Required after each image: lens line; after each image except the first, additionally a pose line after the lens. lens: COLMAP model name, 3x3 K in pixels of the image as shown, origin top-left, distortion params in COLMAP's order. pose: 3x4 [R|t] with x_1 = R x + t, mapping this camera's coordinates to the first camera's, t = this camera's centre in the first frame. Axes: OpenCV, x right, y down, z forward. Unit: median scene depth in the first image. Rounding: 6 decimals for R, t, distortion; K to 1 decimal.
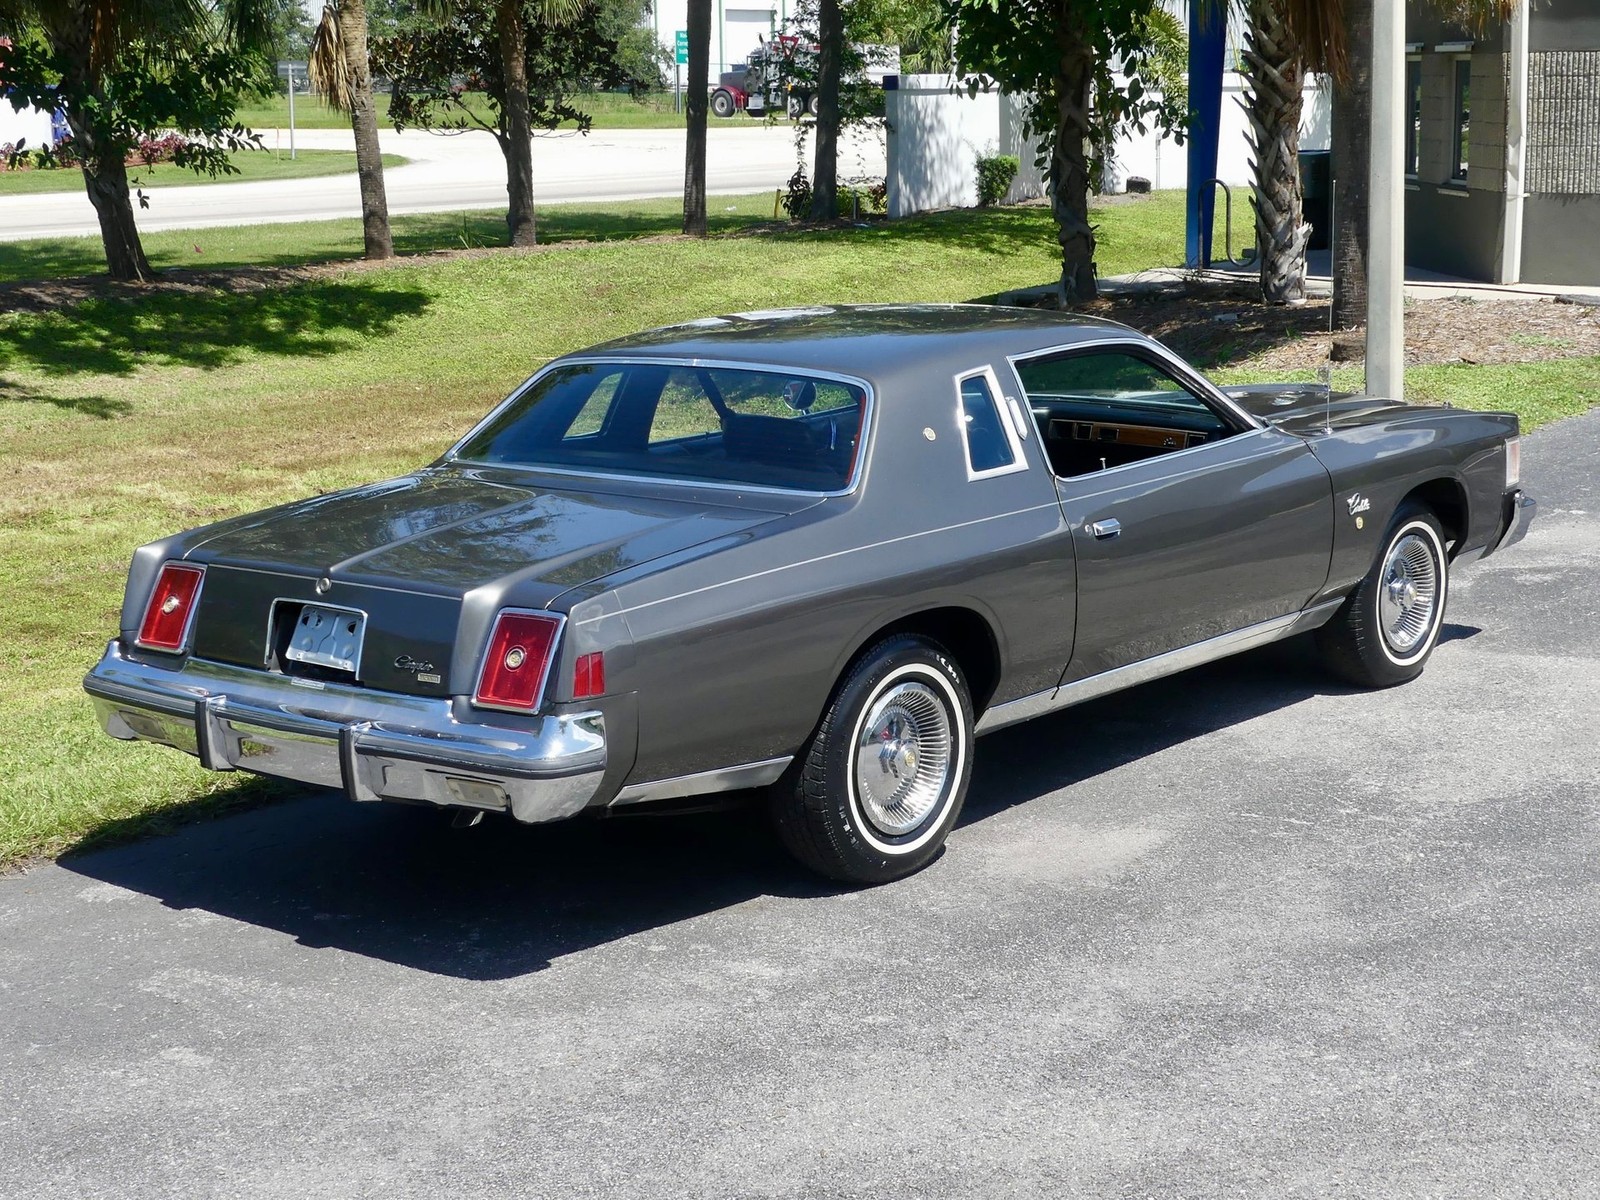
lens RADIAL K [[2618.6, 0, 800.0], [0, 2618.6, 600.0], [0, 0, 1]] dist [-0.021370, 0.037040]
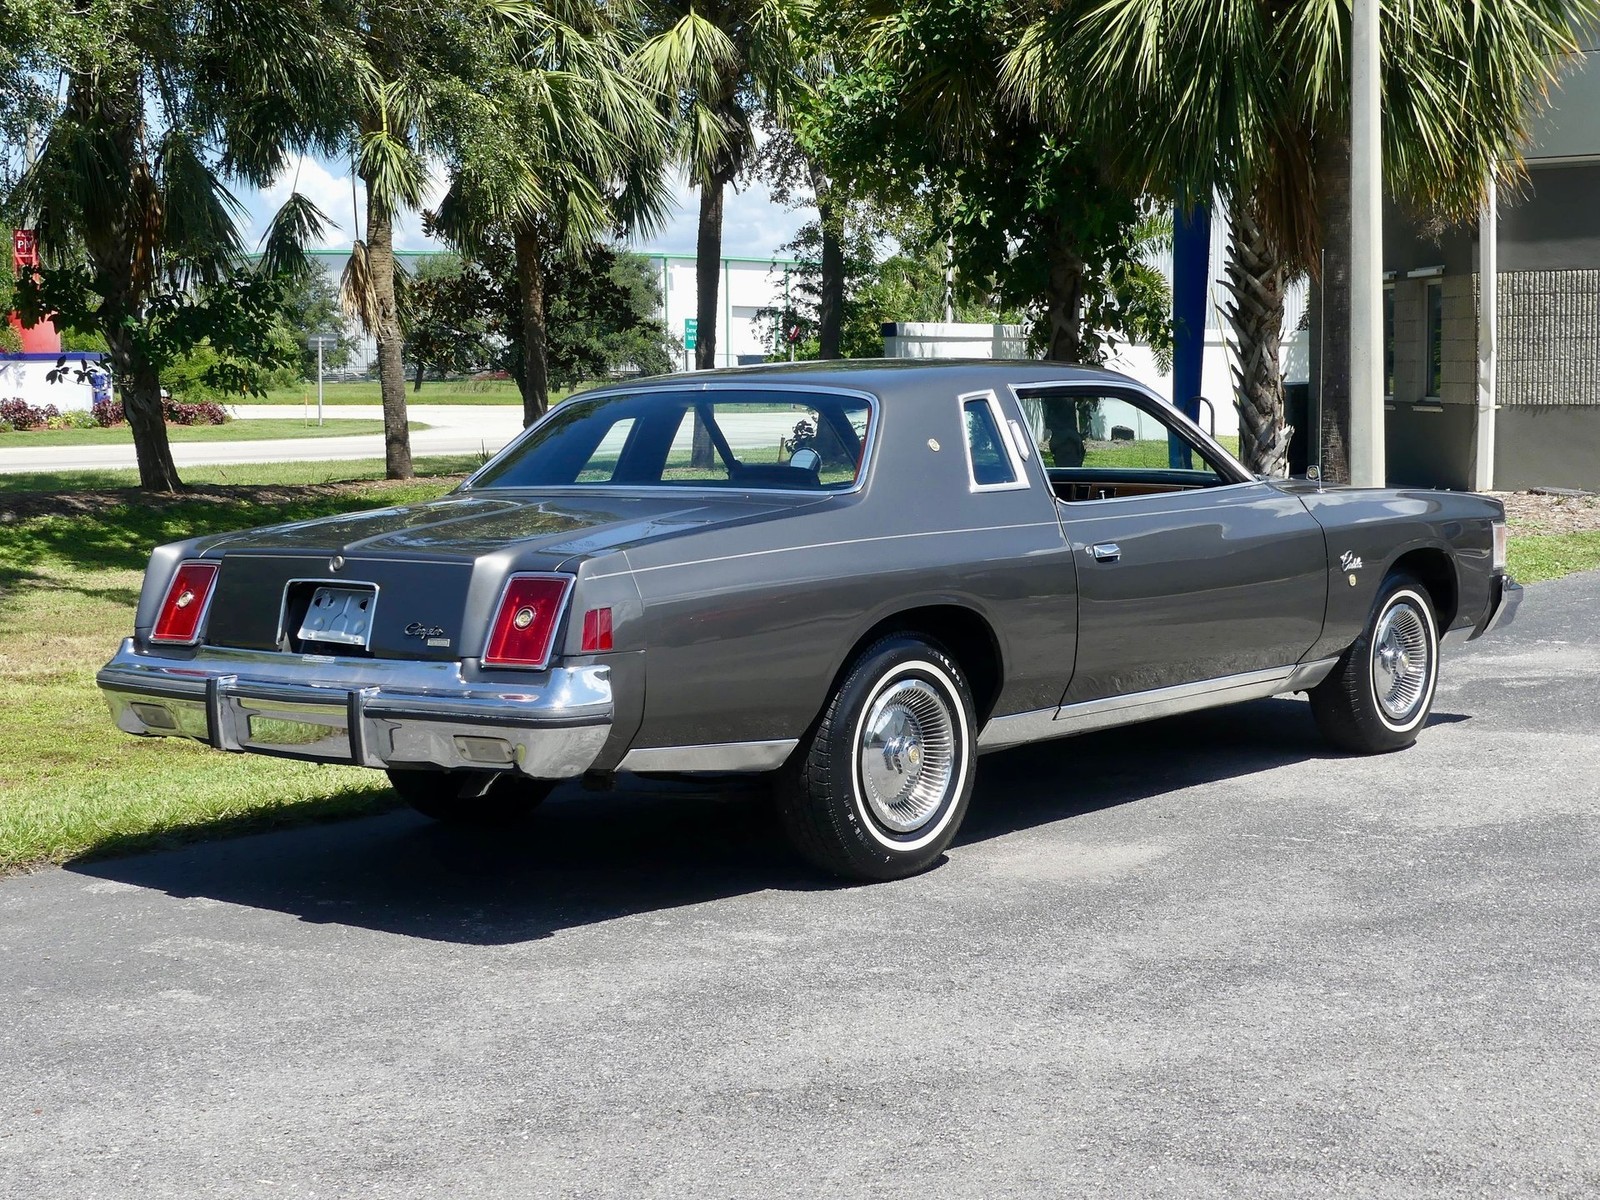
lens RADIAL K [[2517.2, 0, 798.2], [0, 2517.2, 577.7], [0, 0, 1]] dist [-0.027469, 0.086906]
pose [[0.999972, 0.007443, -0.000925, -0.002085], [-0.007500, 0.993482, -0.113739, 0.100251], [0.000073, 0.113742, 0.993510, 0.029349]]
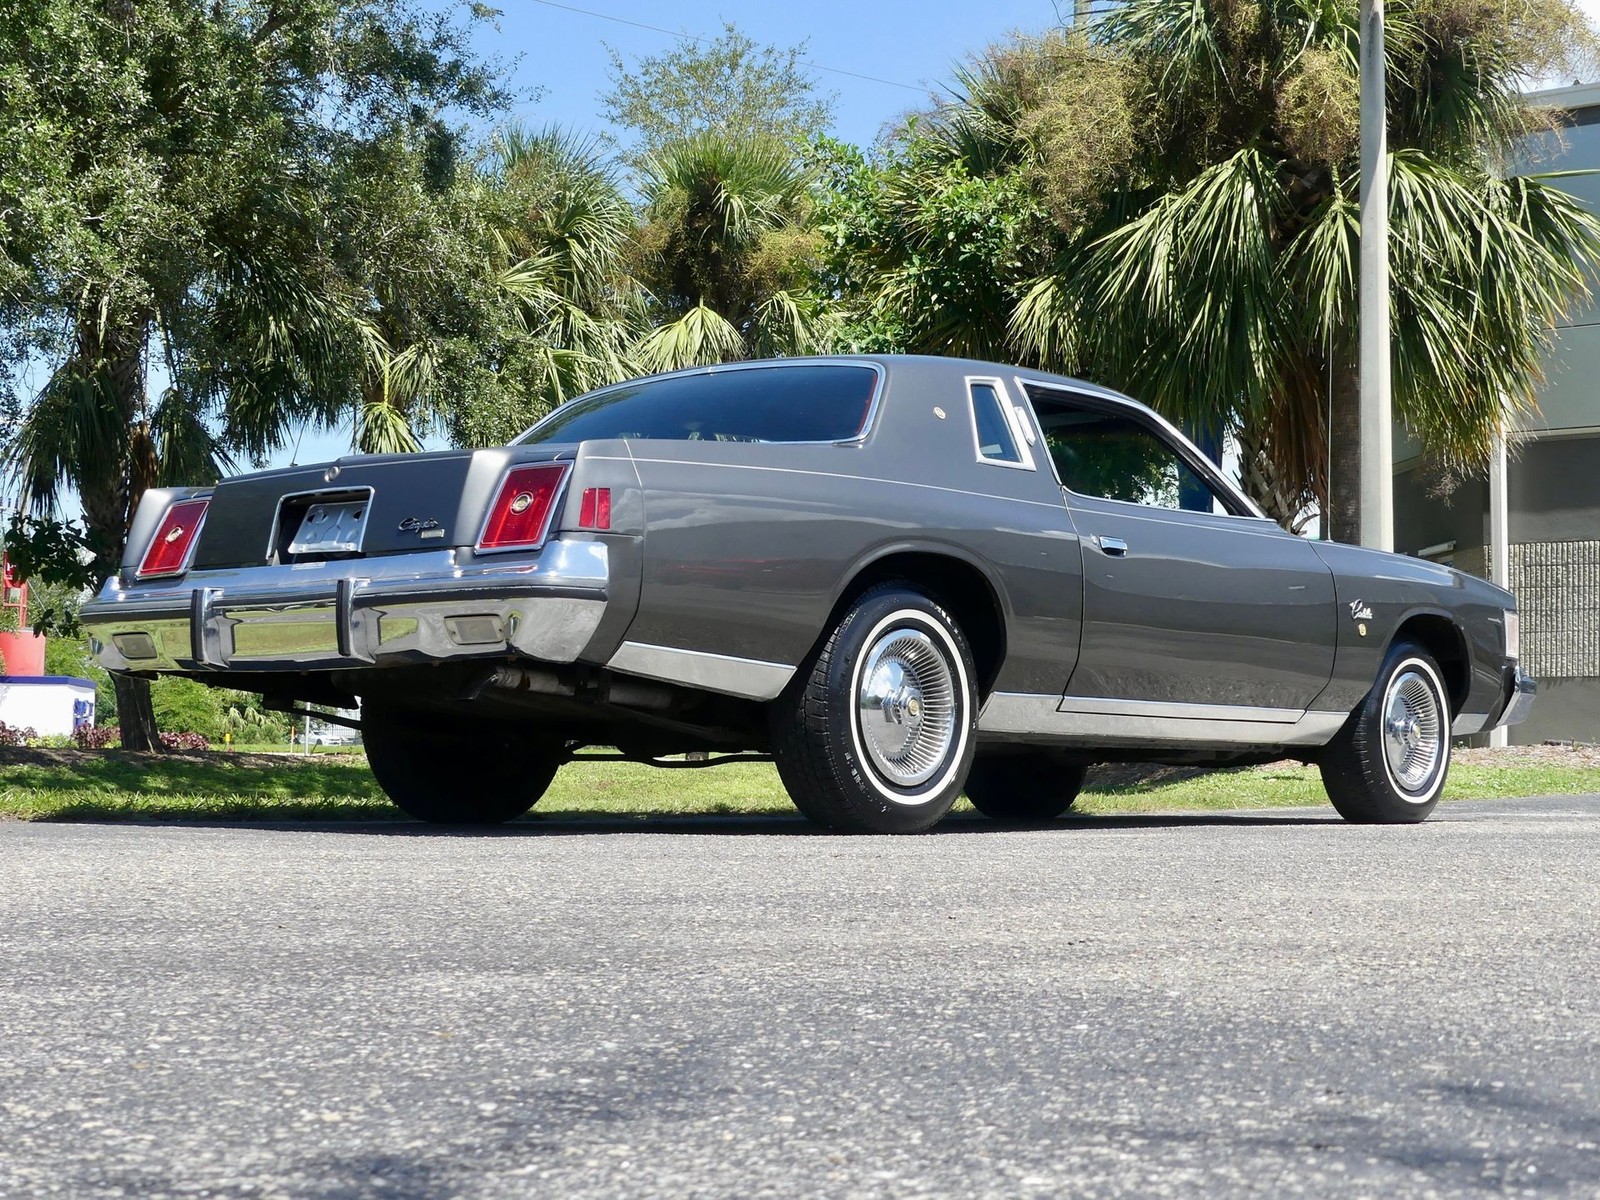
lens RADIAL K [[2581.8, 0, 819.3], [0, 2581.8, 601.6], [0, 0, 1]] dist [-0.020688, -0.013680]
pose [[0.999433, 0.033279, 0.005105, 0.000353], [-0.030971, 0.968209, -0.248218, 0.256643], [-0.013204, 0.247919, 0.968691, 0.050830]]
